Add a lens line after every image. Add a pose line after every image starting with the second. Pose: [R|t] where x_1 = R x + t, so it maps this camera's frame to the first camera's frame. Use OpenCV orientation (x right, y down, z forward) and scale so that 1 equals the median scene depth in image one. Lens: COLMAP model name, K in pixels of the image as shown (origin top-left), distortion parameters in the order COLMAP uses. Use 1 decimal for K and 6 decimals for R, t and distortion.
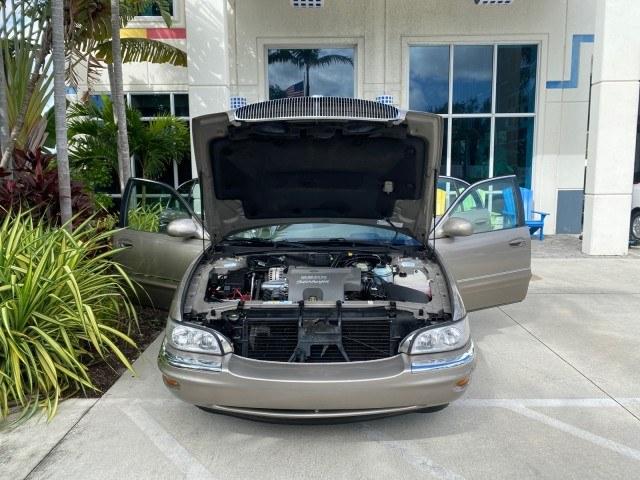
lens RADIAL K [[492.0, 0, 319.1], [0, 492.0, 237.7], [0, 0, 1]] dist [0.007031, -0.009297]
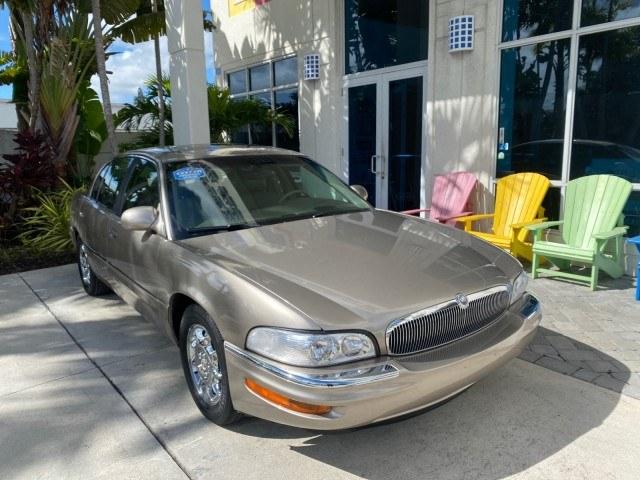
lens RADIAL K [[493.2, 0, 318.4], [0, 493.2, 249.3], [0, 0, 1]] dist [-0.006316, -0.007545]
pose [[0.635598, 0.151883, -0.756933, 0.799425], [-0.089682, 0.988345, 0.123011, -0.098818], [0.766794, -0.010303, 0.641811, 0.722032]]
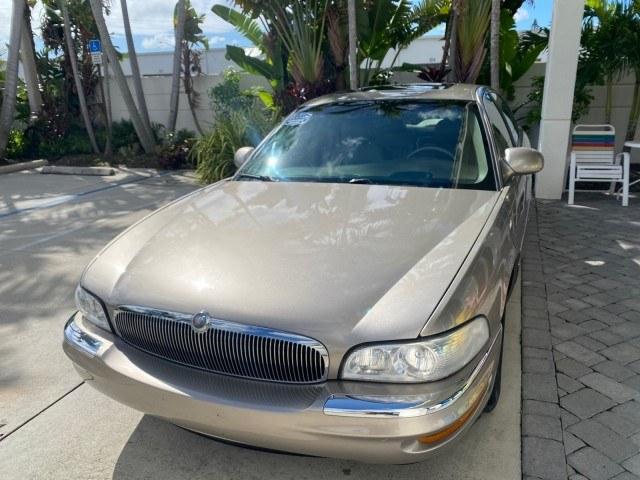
lens RADIAL K [[492.0, 0, 319.1], [0, 492.0, 237.7], [0, 0, 1]] dist [0.007031, -0.009297]
pose [[-0.355887, 0.286087, -0.889662, 0.798587], [-0.095069, 0.935968, 0.339007, -0.161679], [0.929681, 0.205228, -0.305900, 1.150208]]
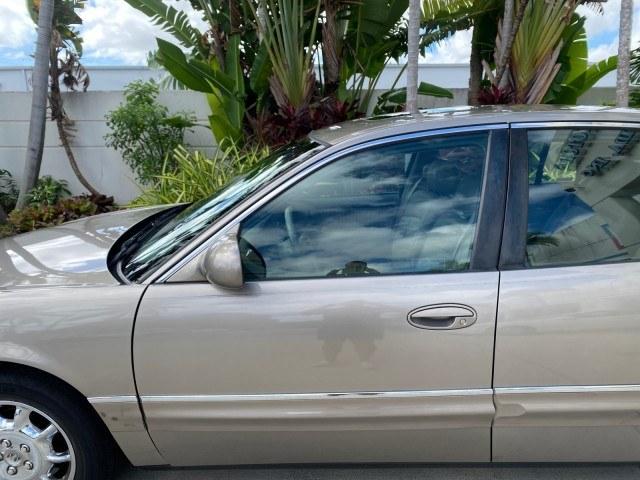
lens RADIAL K [[490.0, 0, 312.6], [0, 490.0, 239.3], [0, 0, 1]] dist [0.011703, 0.001184]
pose [[-0.023779, 0.243322, -0.969654, 0.351964], [-0.122871, 0.961863, 0.244380, -0.085235], [0.992138, 0.124953, 0.007025, 0.657047]]
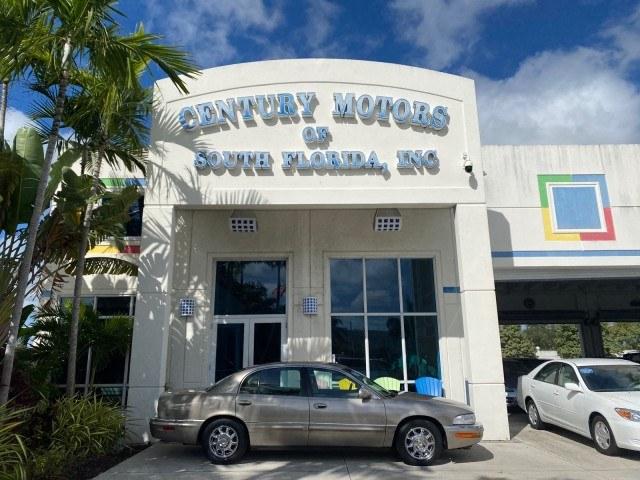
lens RADIAL K [[487.0, 0, 312.2], [0, 487.0, 240.2], [0, 0, 1]] dist [0.089752, -0.080569]
pose [[0.999992, 0.002792, -0.002998, 0.215525], [-0.003696, 0.930477, -0.366331, 0.028729], [0.001767, 0.366339, 0.930480, -0.252519]]
